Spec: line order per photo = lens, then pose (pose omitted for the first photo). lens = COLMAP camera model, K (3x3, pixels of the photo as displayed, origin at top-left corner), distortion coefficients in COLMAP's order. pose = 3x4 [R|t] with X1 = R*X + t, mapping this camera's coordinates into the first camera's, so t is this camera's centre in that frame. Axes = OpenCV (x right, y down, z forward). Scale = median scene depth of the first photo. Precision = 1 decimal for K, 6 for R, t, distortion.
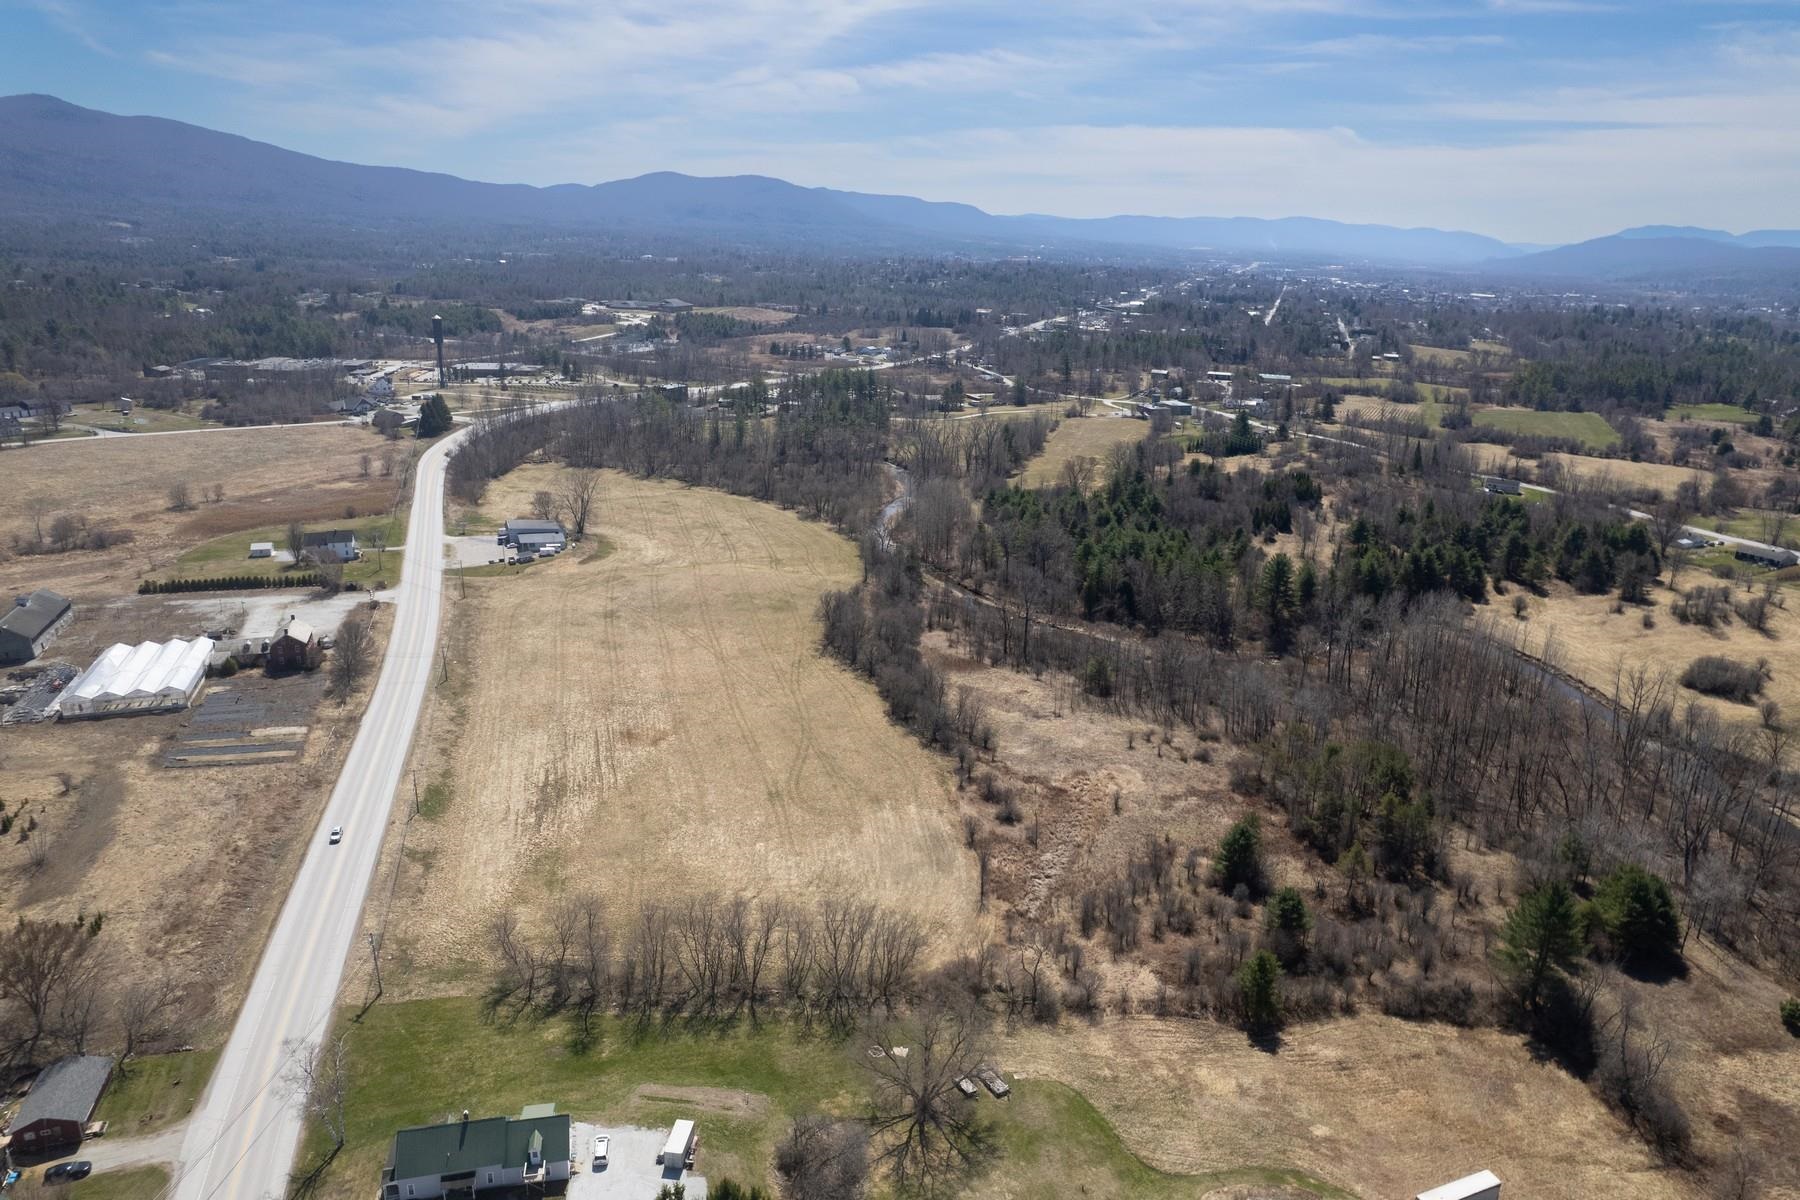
lens RADIAL K [[1159.8, 0, 901.4], [0, 1159.8, 579.3], [0, 0, 1]] dist [-0.084550, 0.099245]
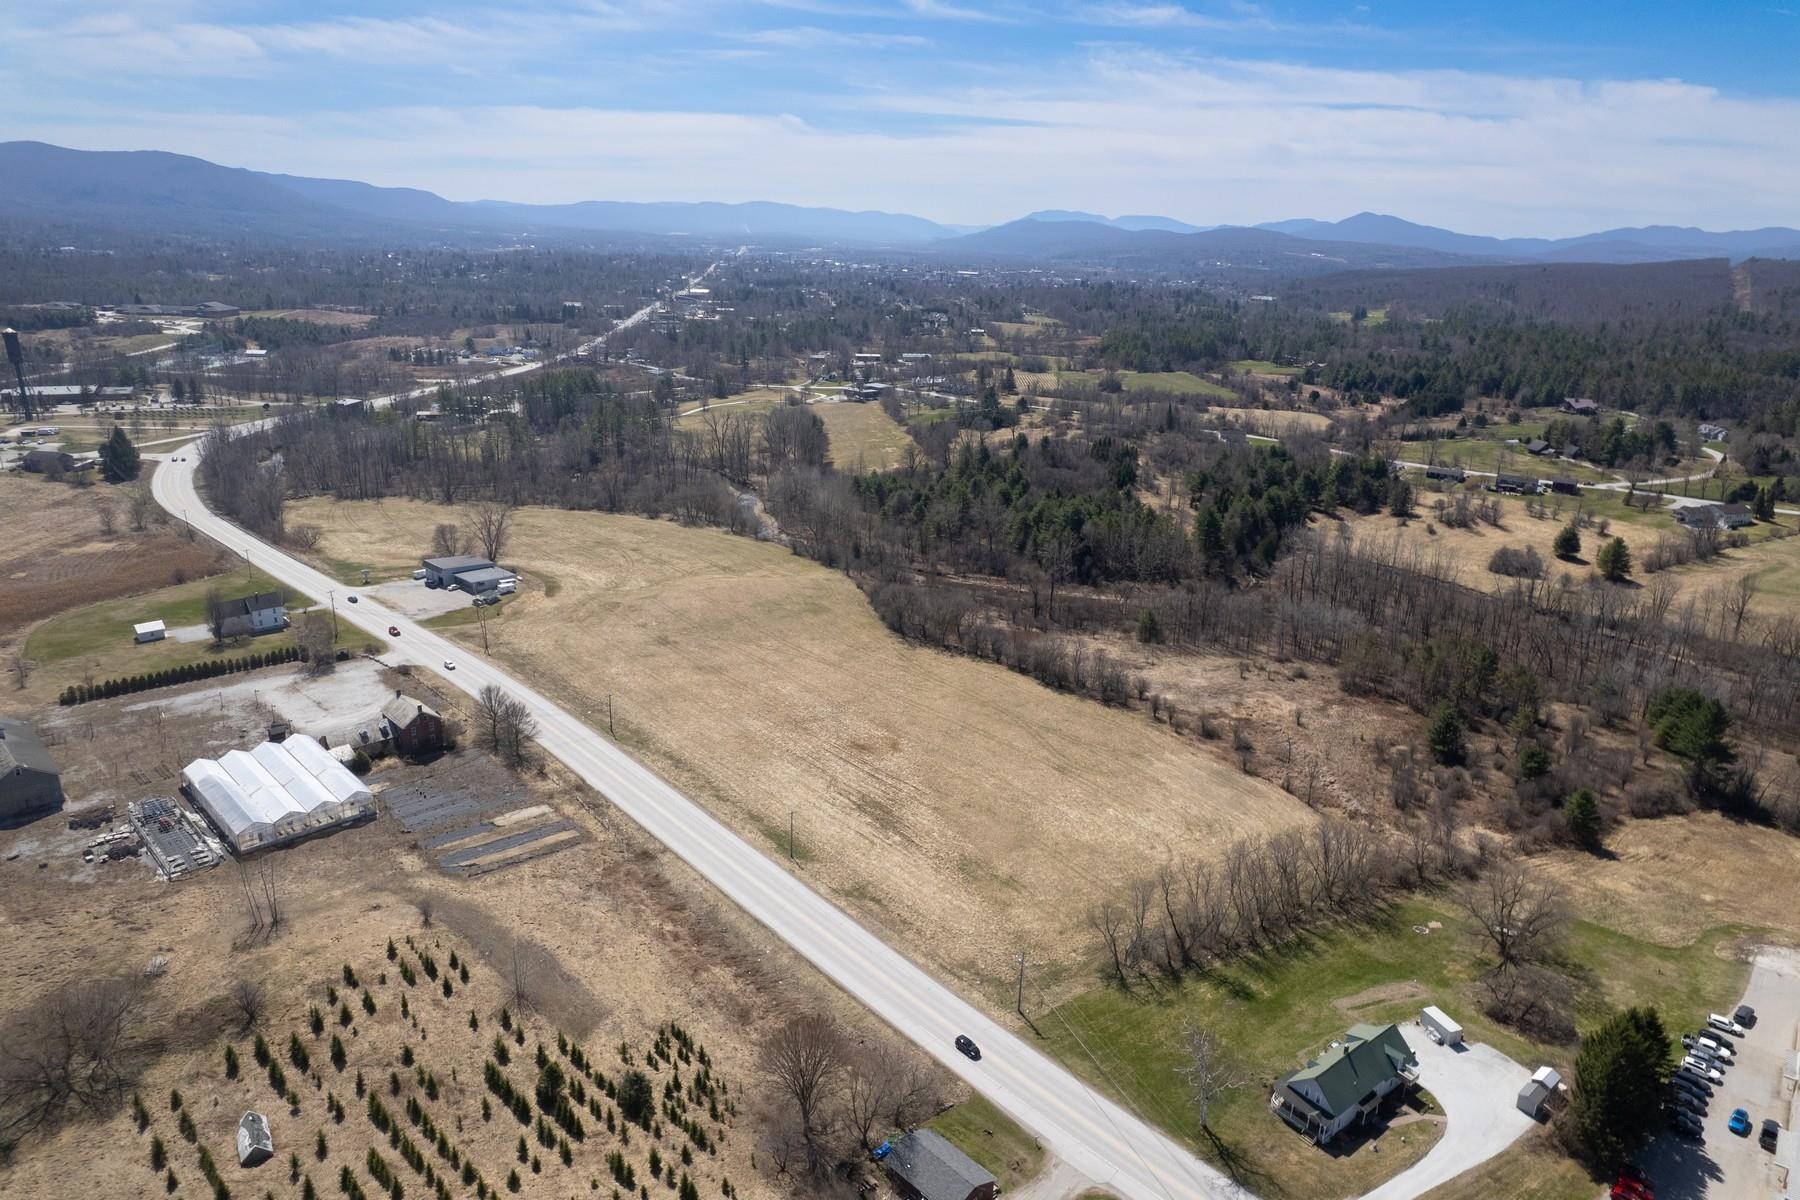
lens RADIAL K [[1157.4, 0, 911.4], [0, 1157.4, 605.4], [0, 0, 1]] dist [-0.080797, 0.094159]
pose [[0.901997, -0.136031, 0.409753, -0.194967], [0.122451, 0.990699, 0.059342, -0.012520], [-0.414014, -0.003351, 0.910264, 0.028226]]
